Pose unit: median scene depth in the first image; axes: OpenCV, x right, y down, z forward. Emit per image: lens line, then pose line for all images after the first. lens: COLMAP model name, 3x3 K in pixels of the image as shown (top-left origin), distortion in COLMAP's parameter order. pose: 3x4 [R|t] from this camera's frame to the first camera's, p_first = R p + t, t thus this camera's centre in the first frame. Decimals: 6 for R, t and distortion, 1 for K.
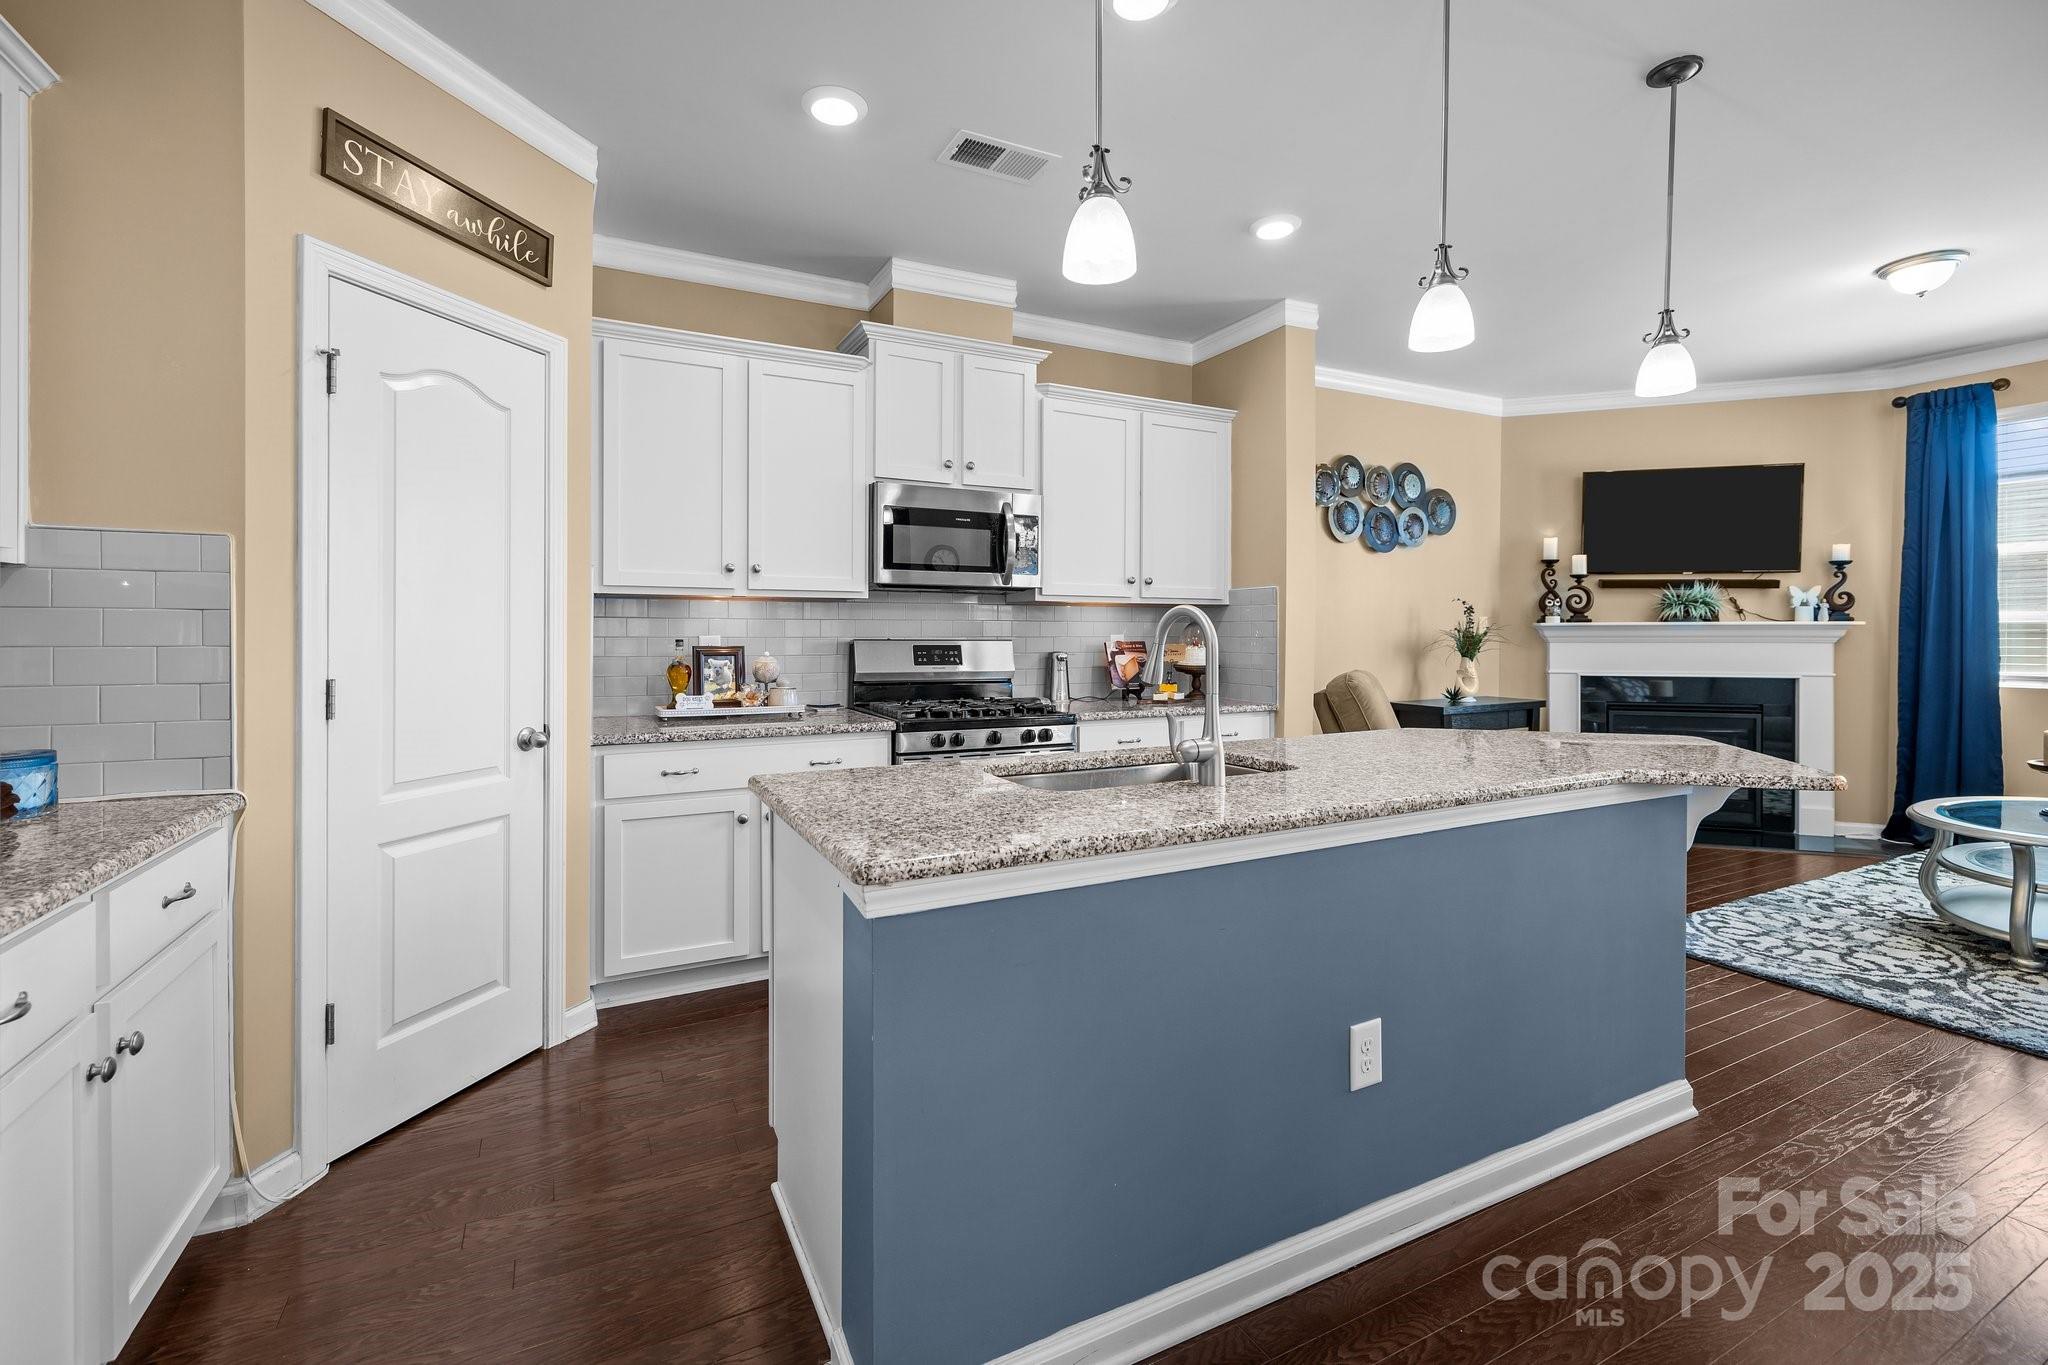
lens RADIAL K [[874.0, 0, 997.6], [0, 874.0, 634.5], [0, 0, 1]] dist [-0.000169, -0.000100]
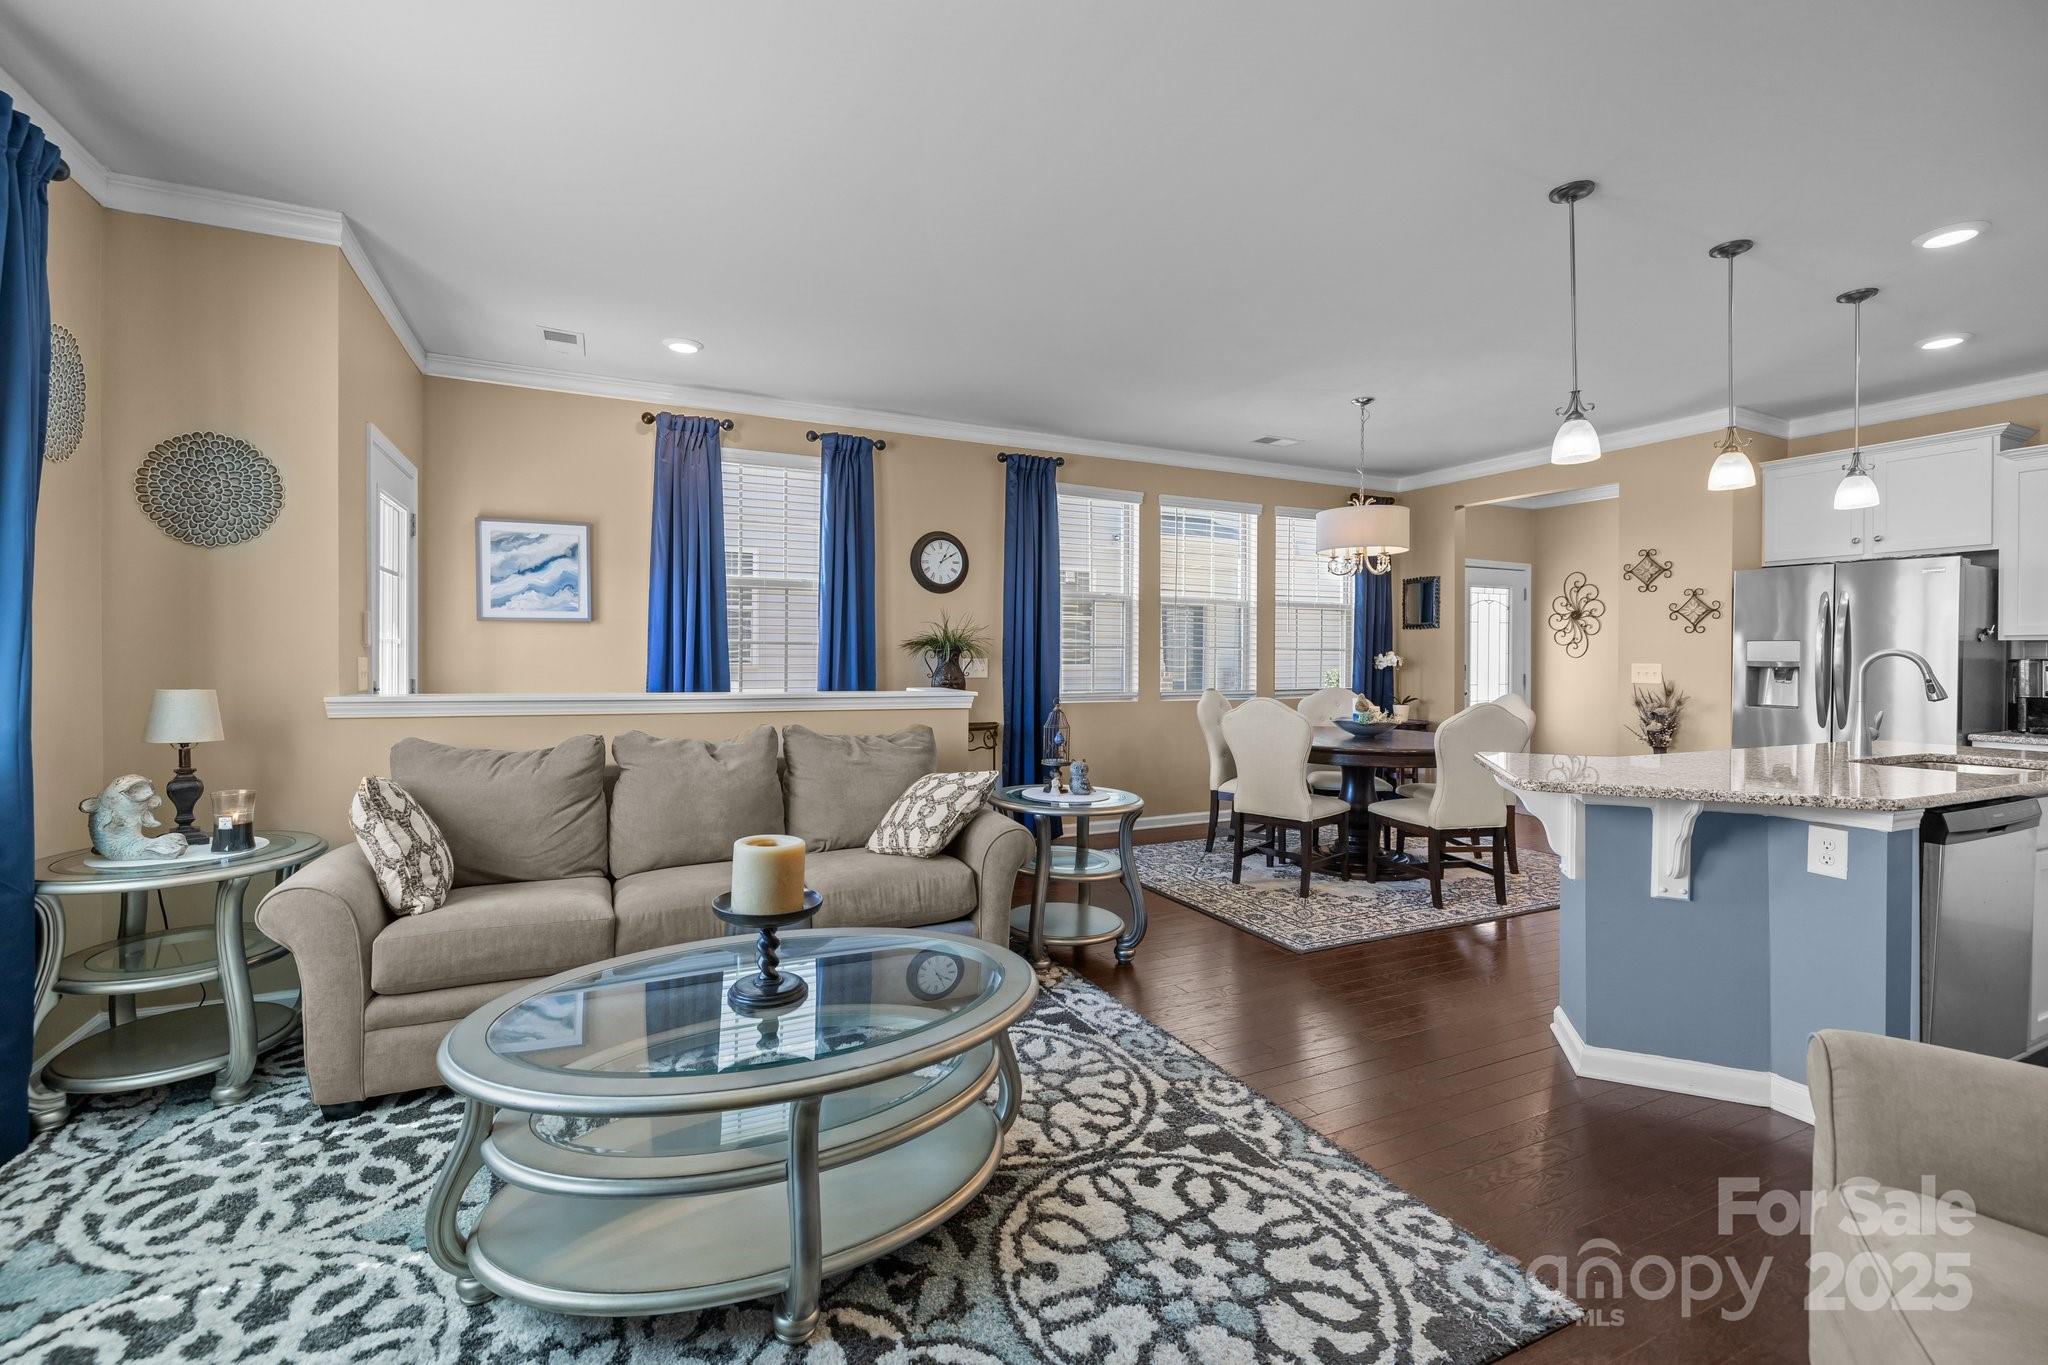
lens RADIAL K [[862.7, 0, 1006.6], [0, 862.7, 663.6], [0, 0, 1]] dist [0.000156, -0.000353]
pose [[-0.999733, -0.005746, 0.022395, 0.700093], [-0.005510, 0.999929, 0.010570, -0.005807], [-0.022455, 0.010443, -0.999693, 1.015295]]
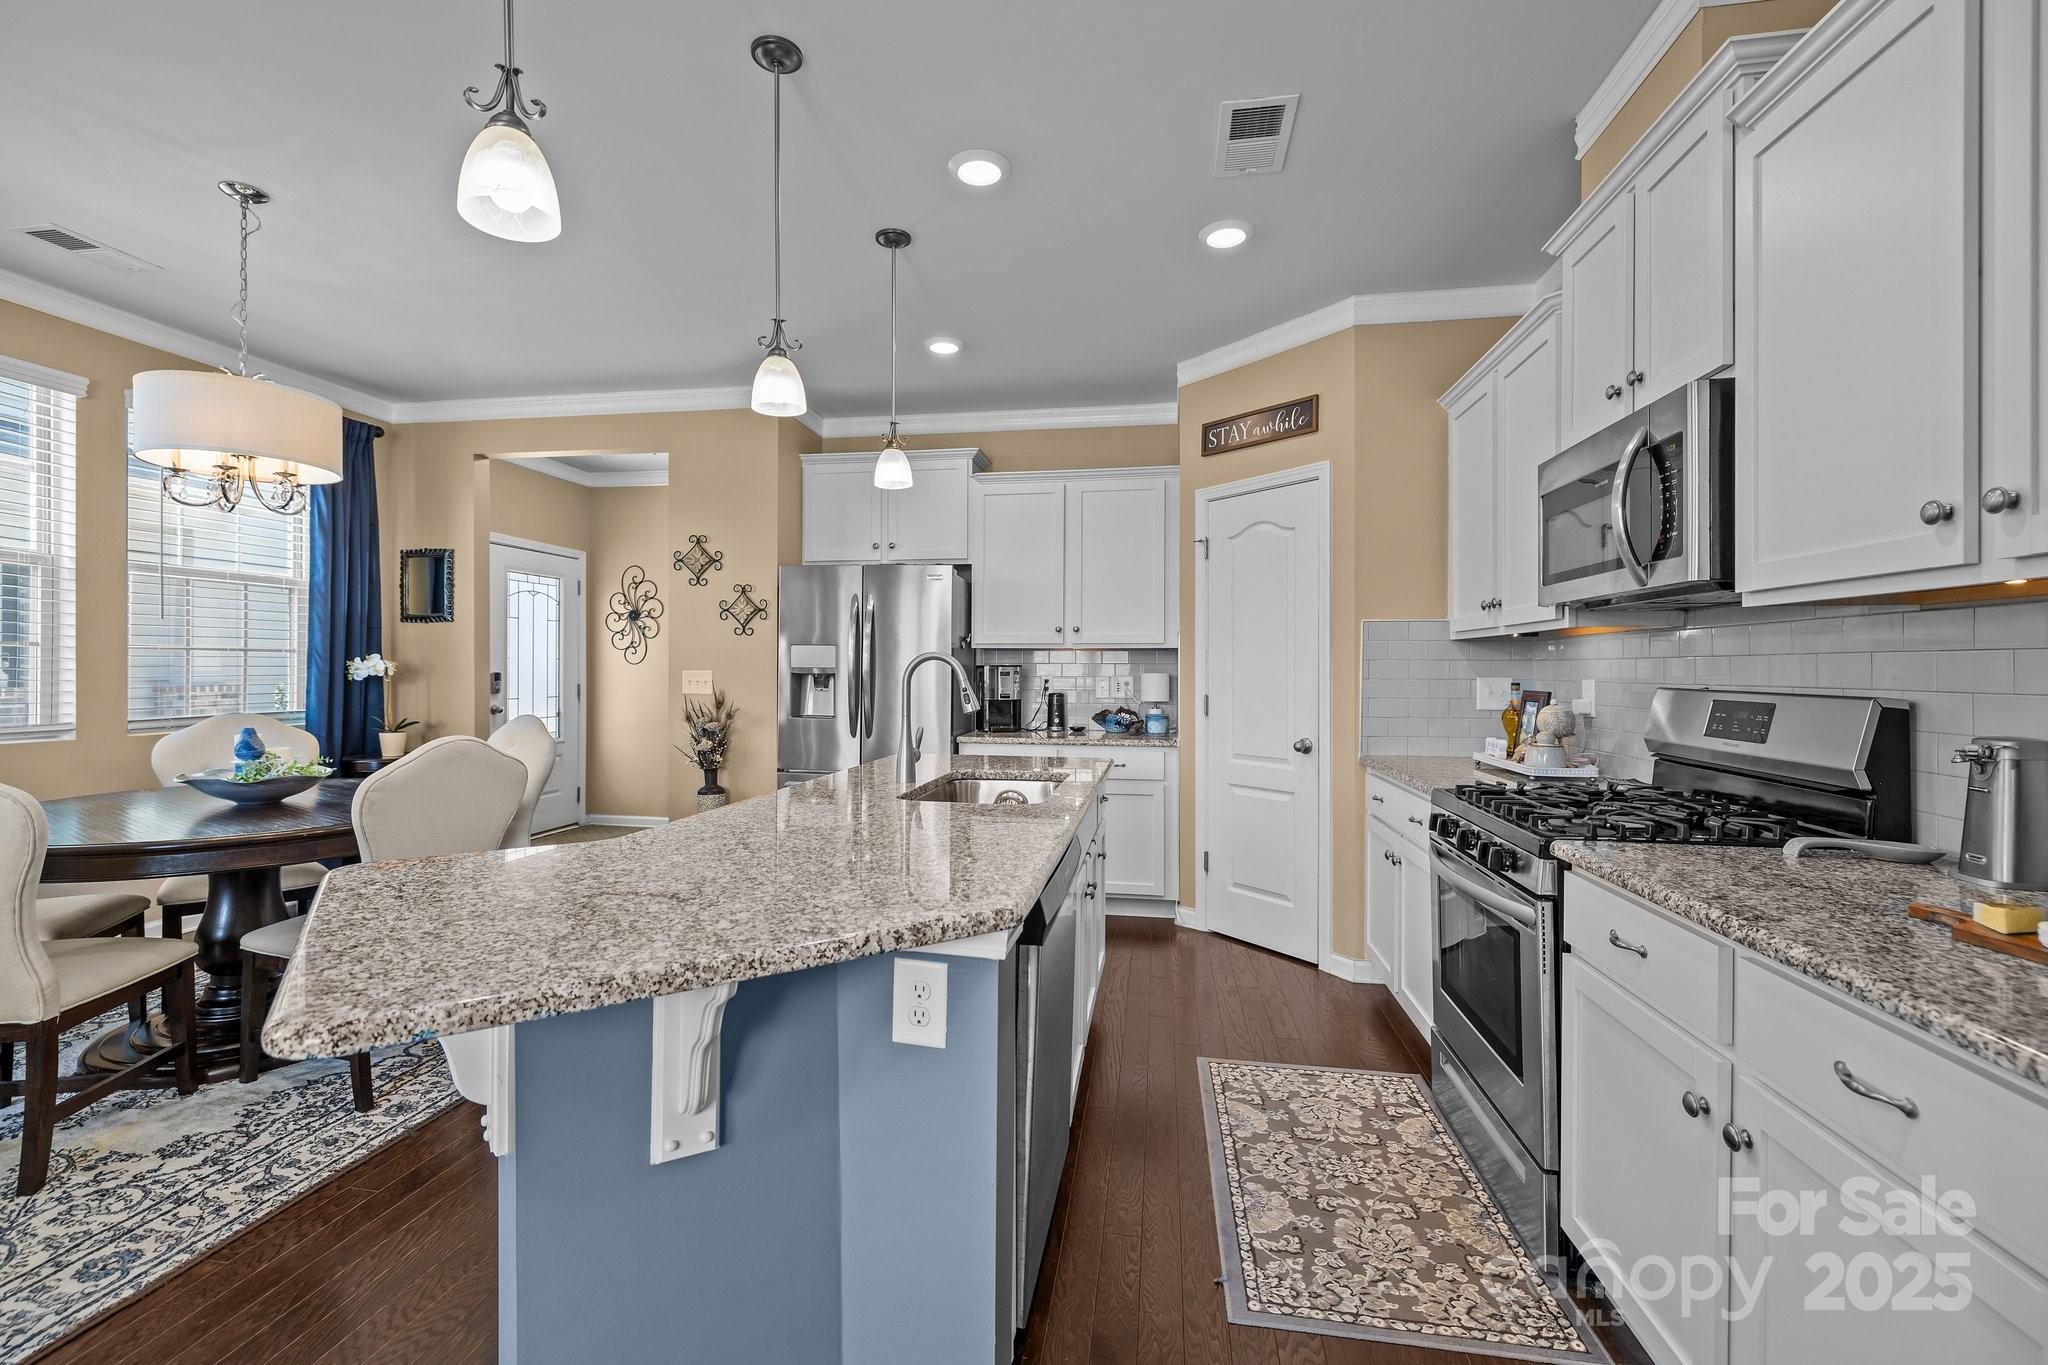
lens RADIAL K [[879.9, 0, 1002.0], [0, 879.9, 671.7], [0, 0, 1]] dist [0.000070, -0.000346]
pose [[-0.598372, -0.002046, -0.801216, 0.473473], [-0.007998, 0.999962, 0.003419, -0.003329], [0.801178, 0.008454, -0.598366, 0.728952]]
